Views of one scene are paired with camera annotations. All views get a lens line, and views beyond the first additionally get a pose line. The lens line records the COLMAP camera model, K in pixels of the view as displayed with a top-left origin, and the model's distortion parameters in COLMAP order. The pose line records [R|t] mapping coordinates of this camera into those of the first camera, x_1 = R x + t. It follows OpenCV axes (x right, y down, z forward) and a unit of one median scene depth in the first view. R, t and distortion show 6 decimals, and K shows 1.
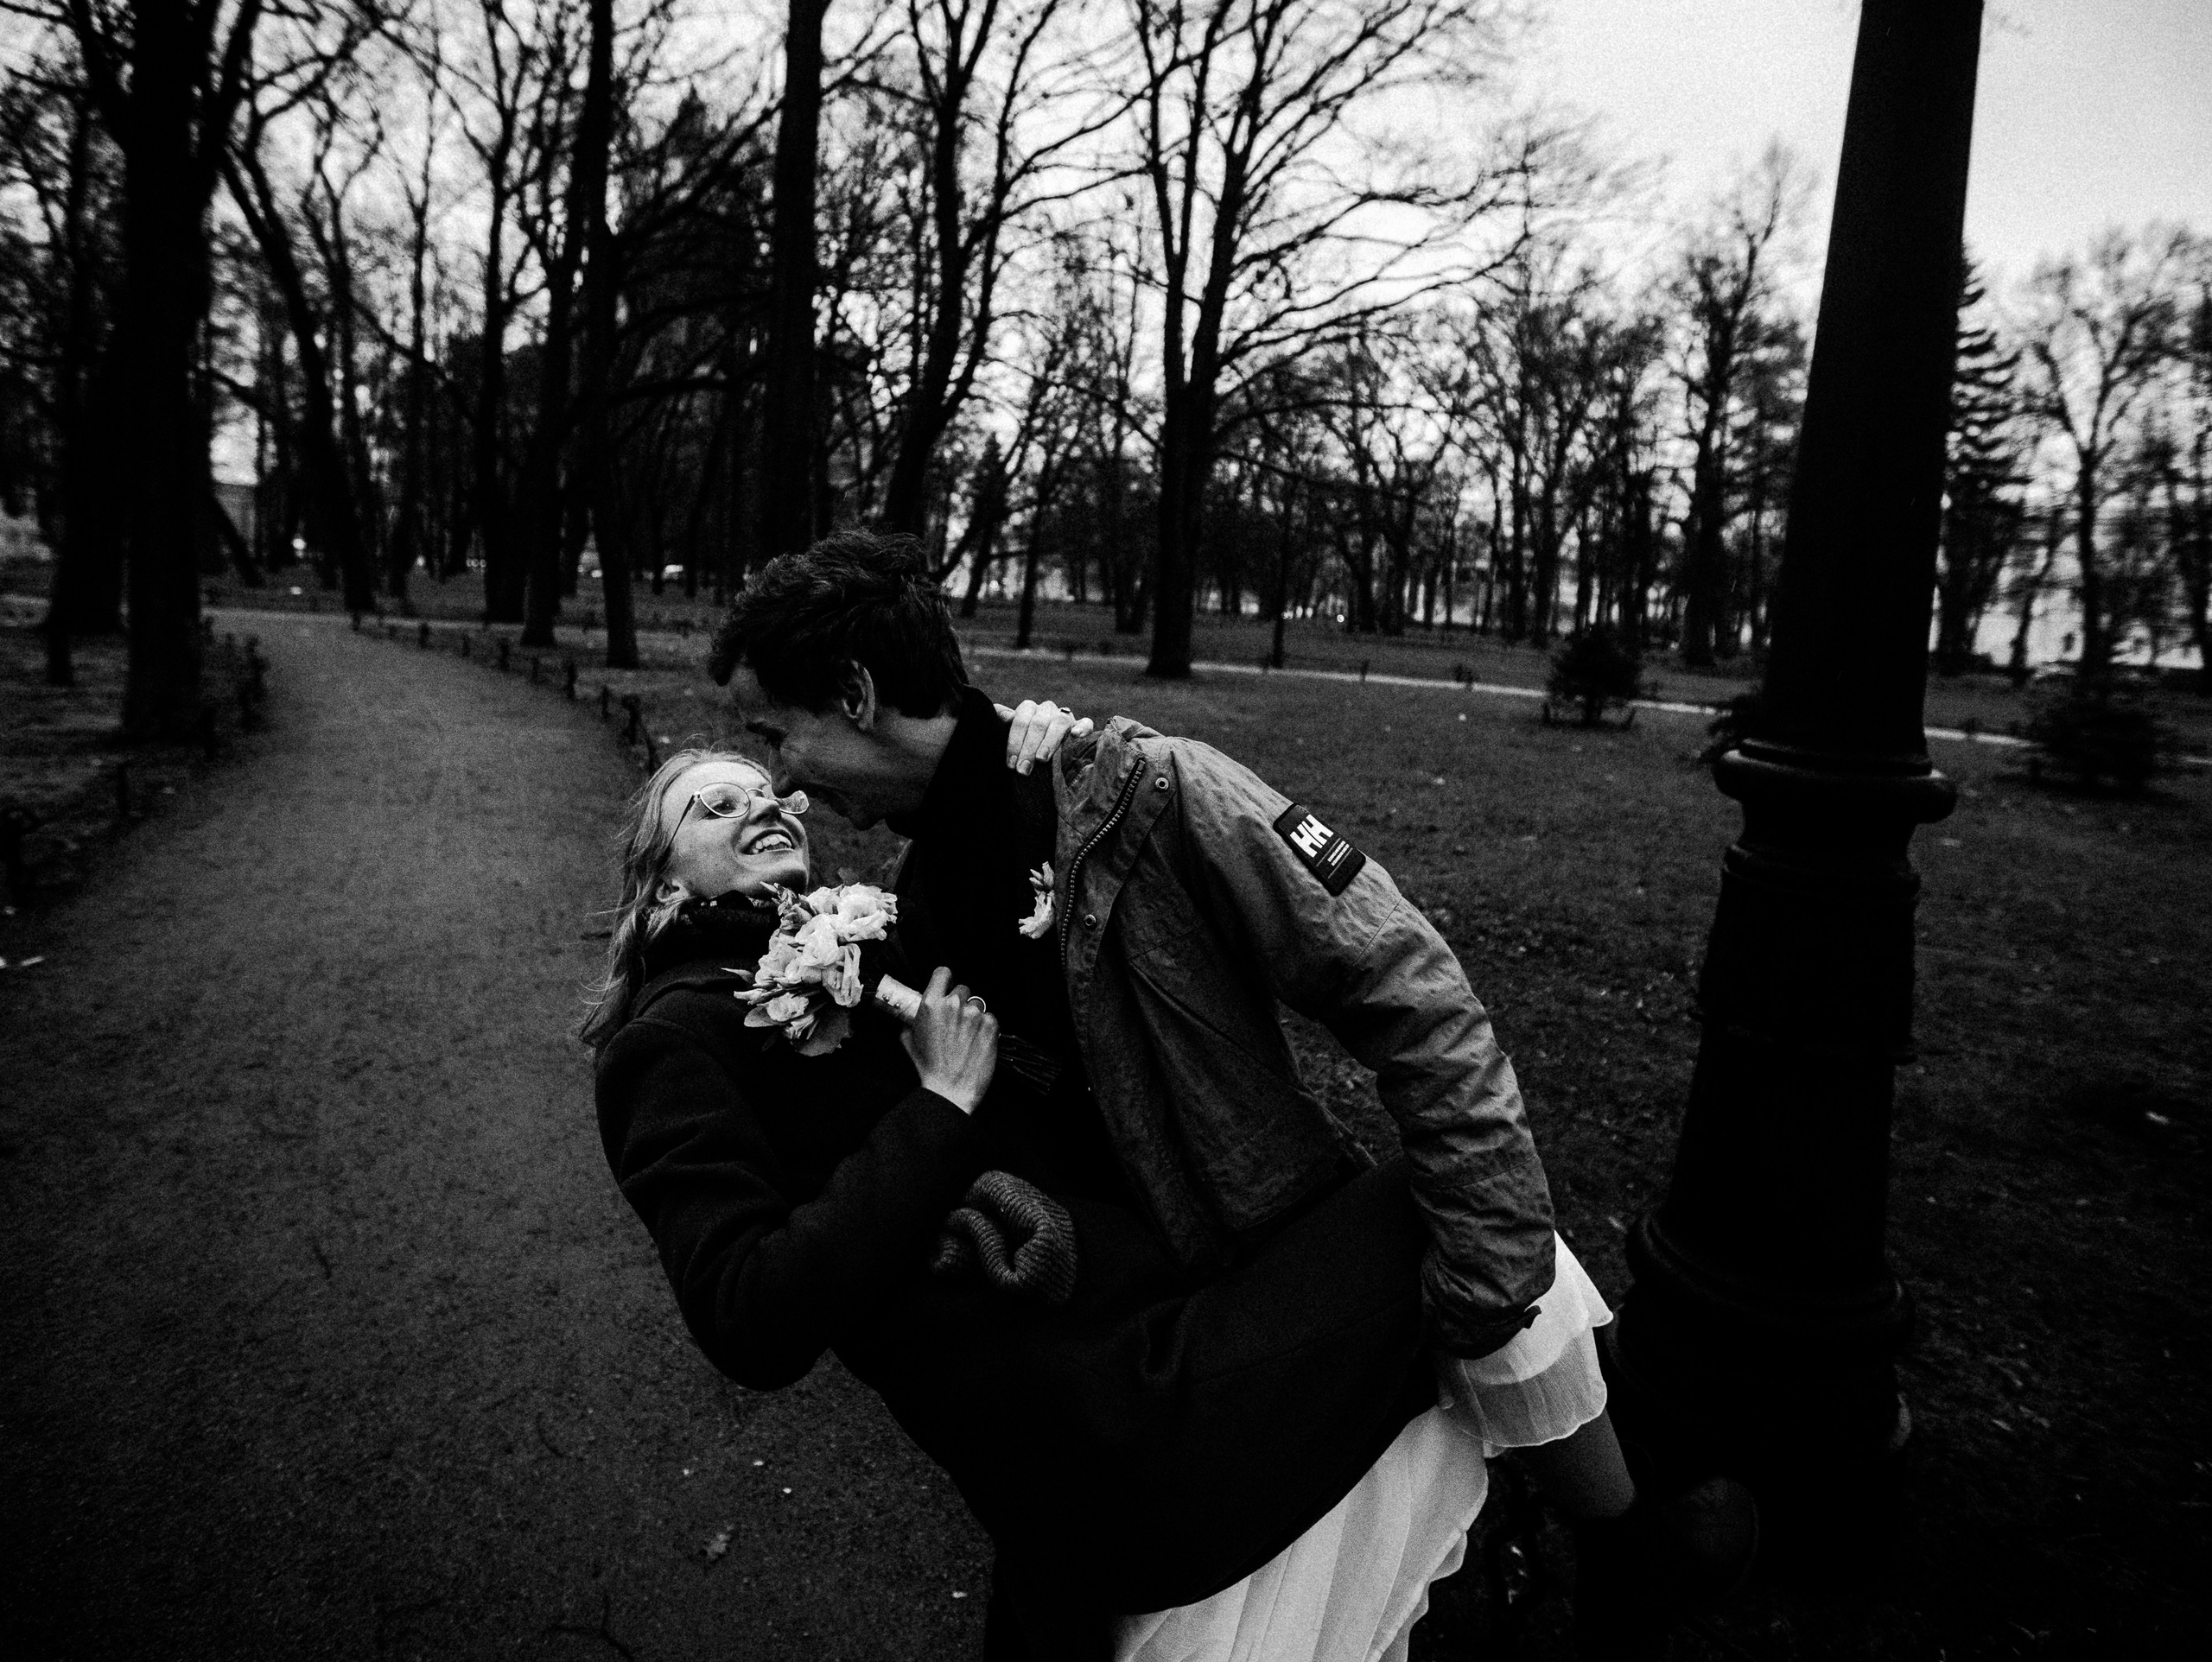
lens RADIAL K [[1355.7, 0, 1112.5], [0, 1355.7, 762.1], [0, 0, 1]] dist [-0.054222, 0.028980]
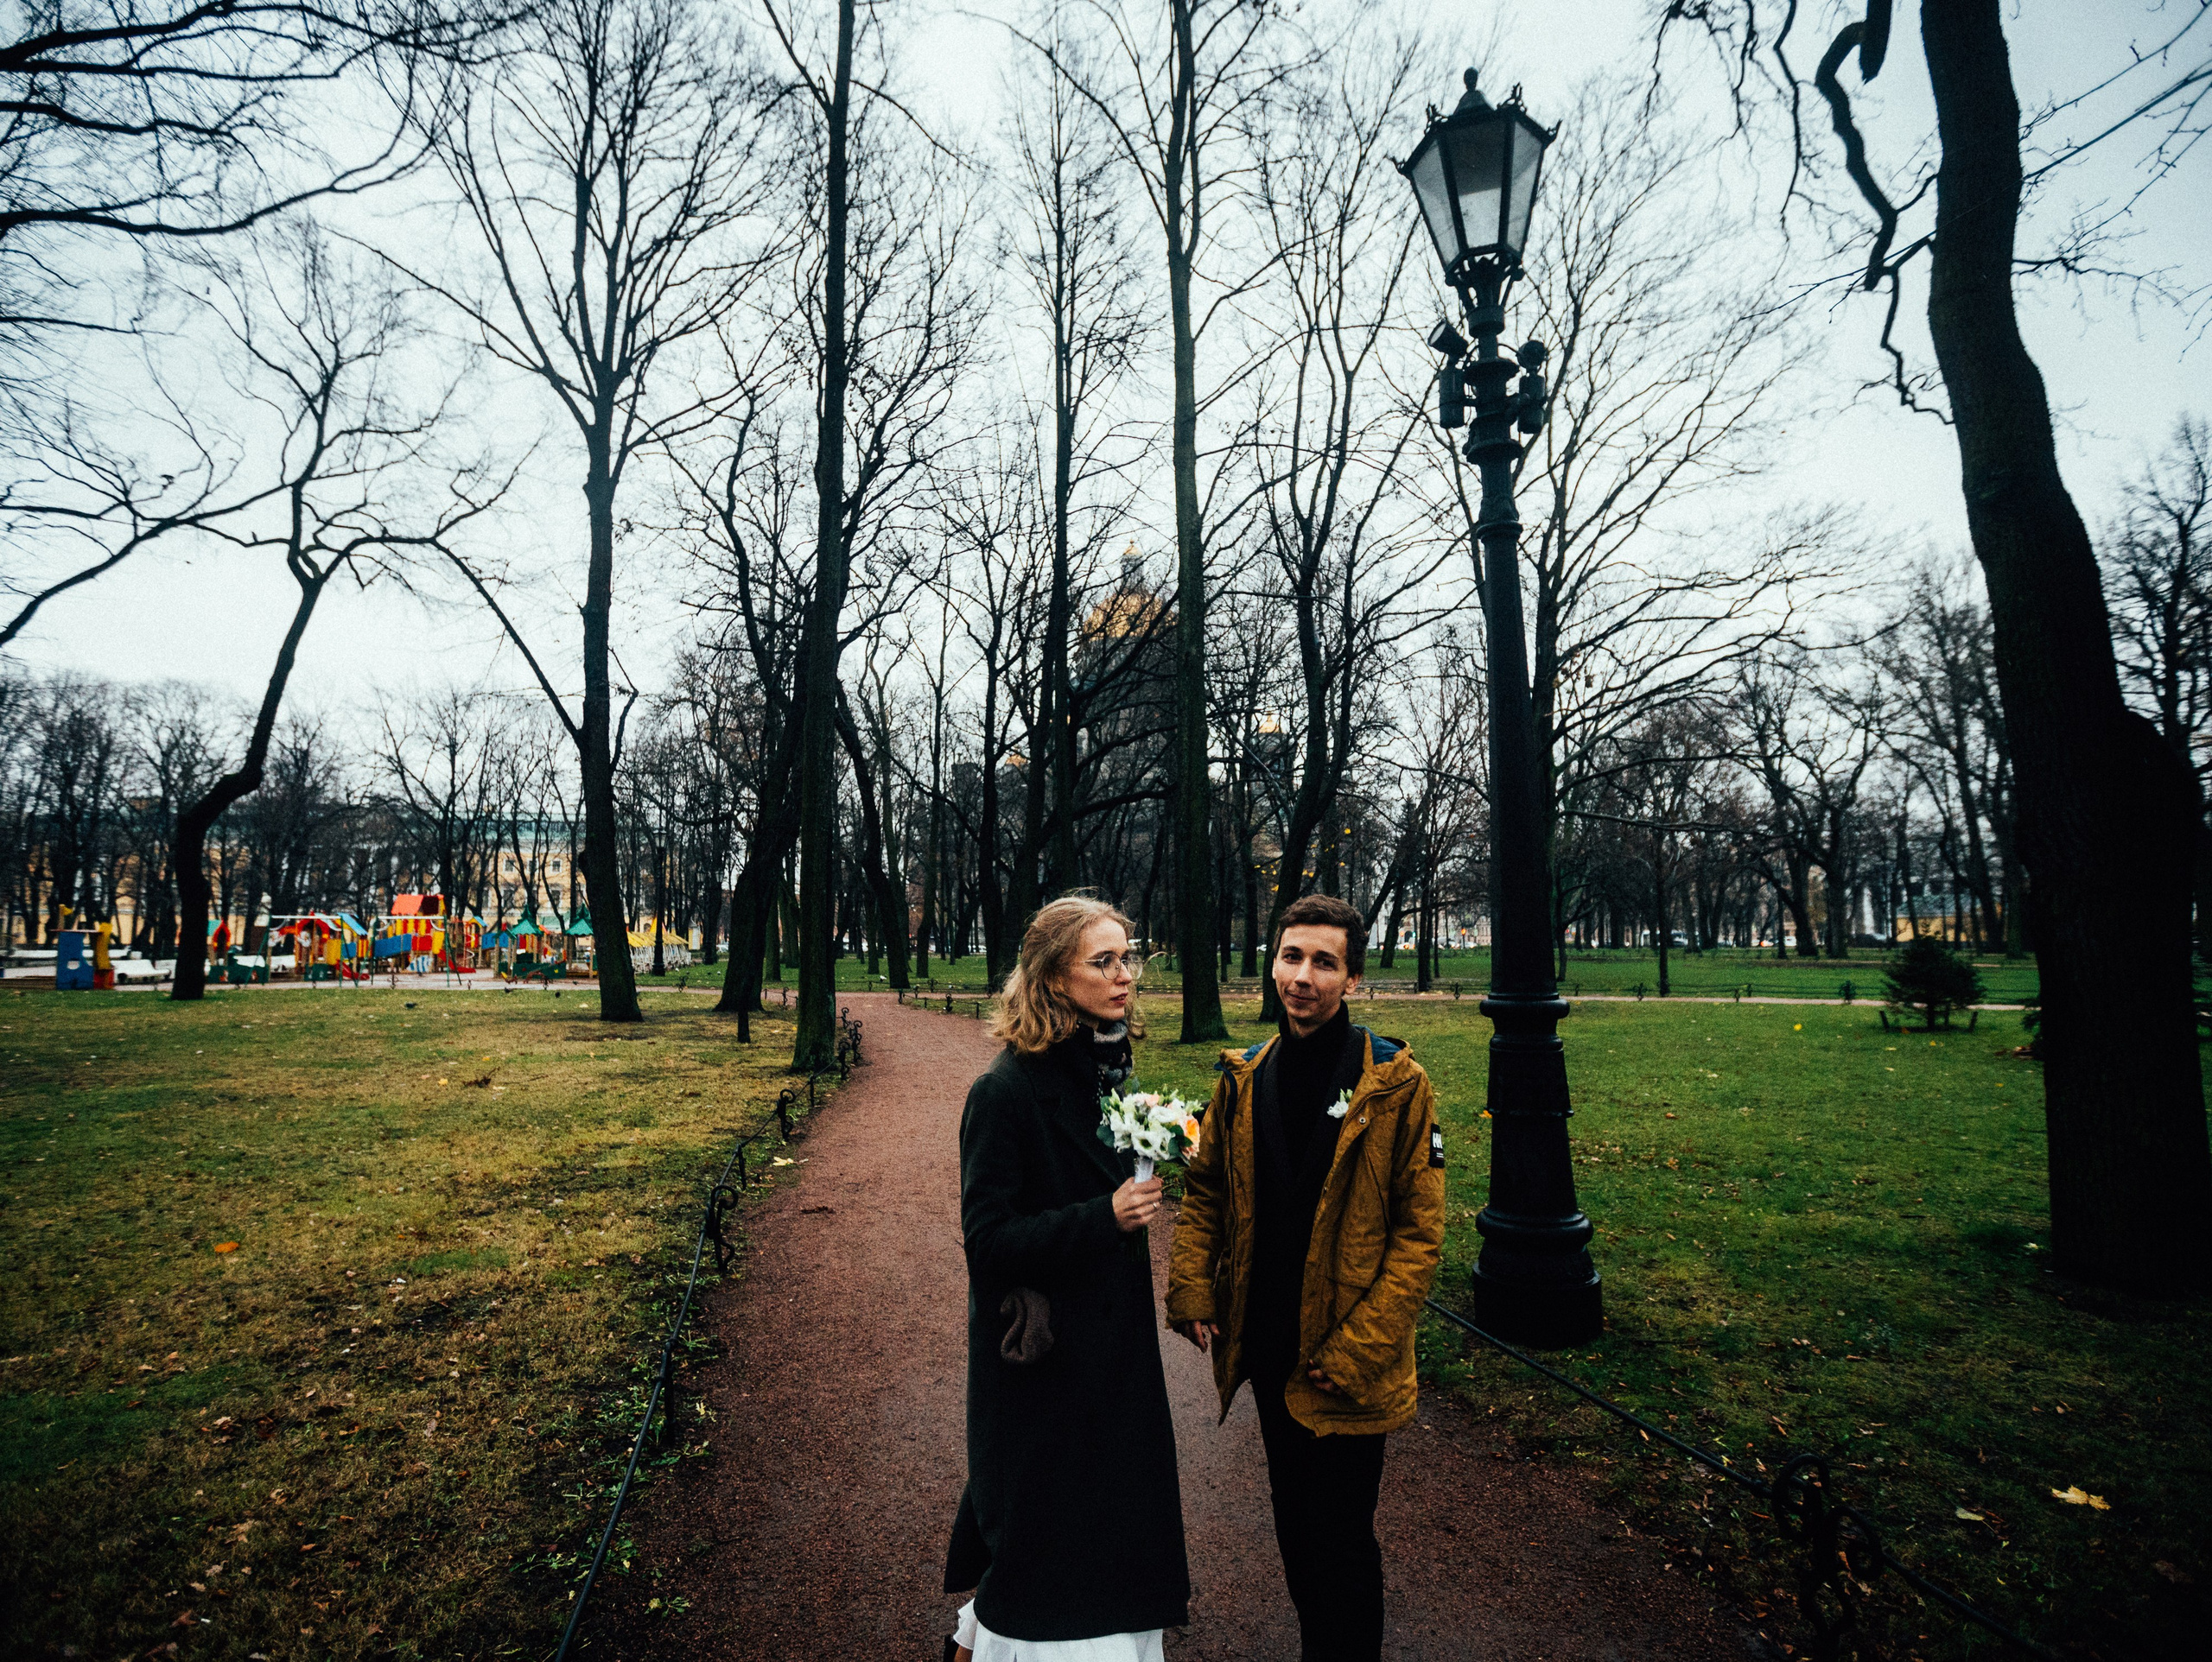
lens RADIAL K [[1755.9, 0, 1009.5], [0, 1755.9, 707.9], [0, 0, 1]] dist [-0.041692, 0.004370]
pose [[0.917385, -0.115986, -0.380725, 0.235722], [0.014181, 0.965513, -0.259969, 0.073682], [0.397747, 0.233092, 0.887392, -0.579638]]
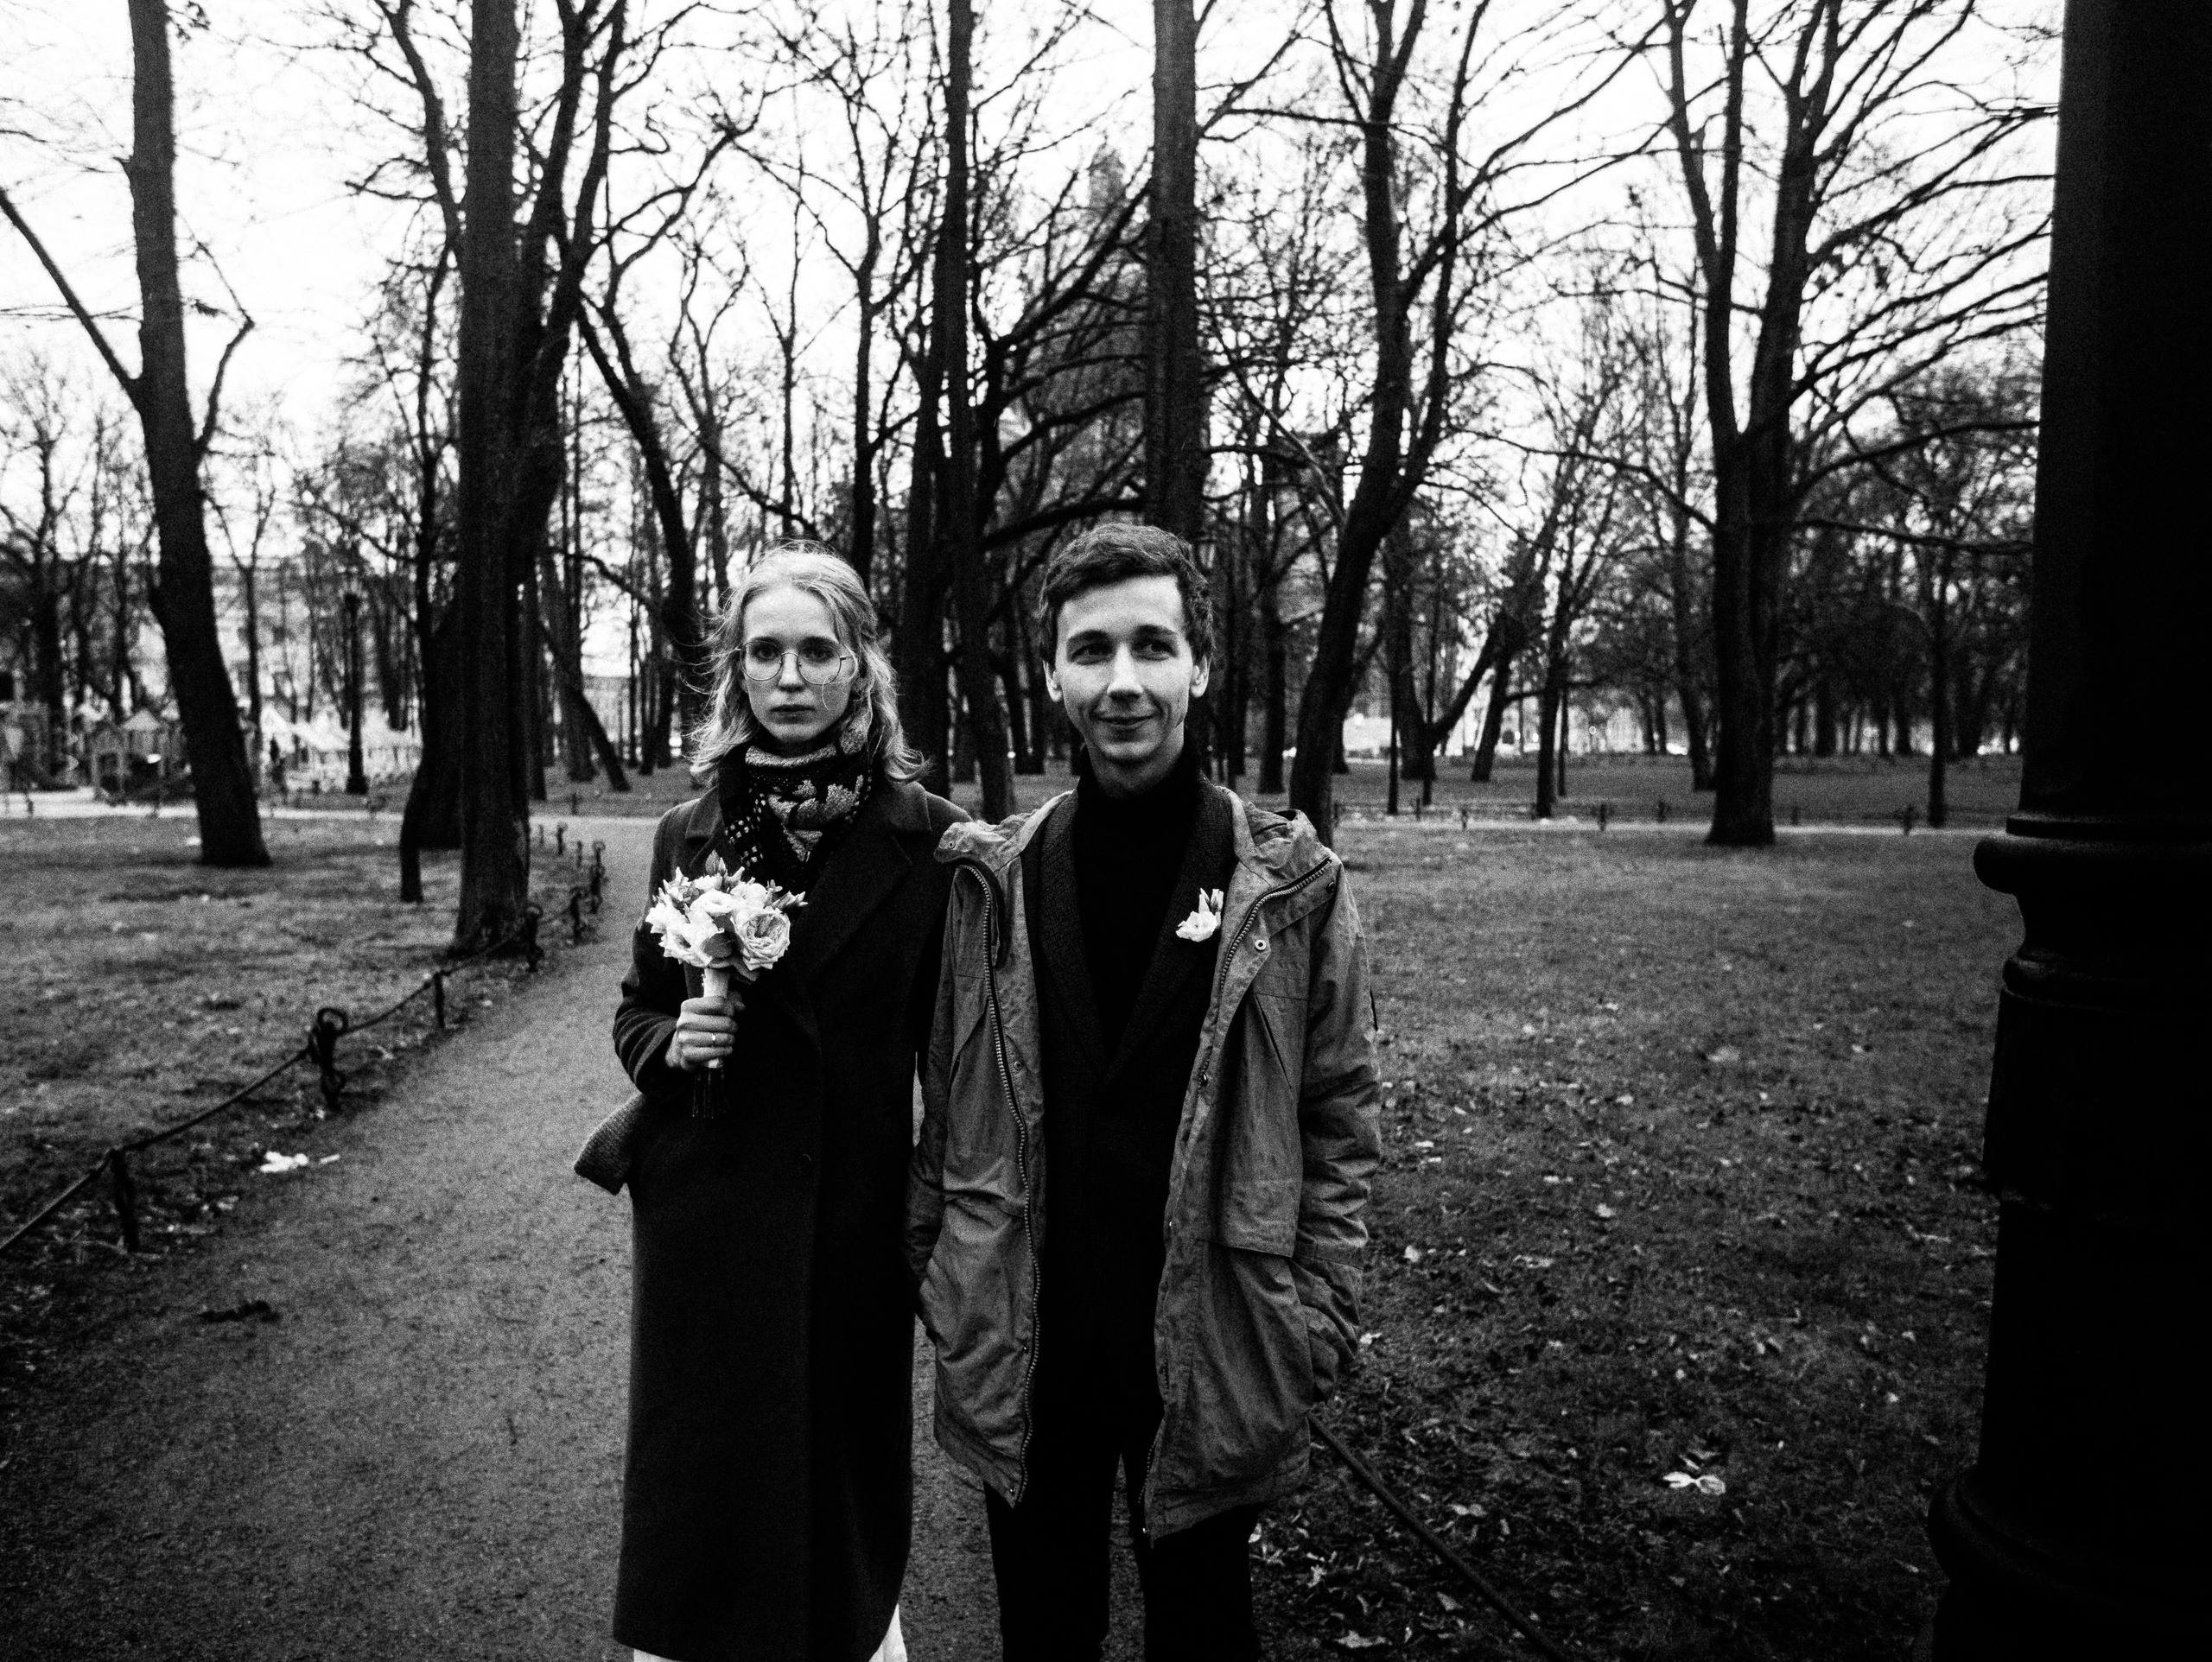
lens RADIAL K [[1934.3, 0, 1037.3], [0, 1934.3, 837.0], [0, 0, 1]] dist [0.008747, 0.011363]
pose [[0.921774, -0.051209, -0.384331, 0.094419], [0.015574, 0.995330, -0.095268, 0.022947], [0.387415, 0.081830, 0.918267, -0.056146]]
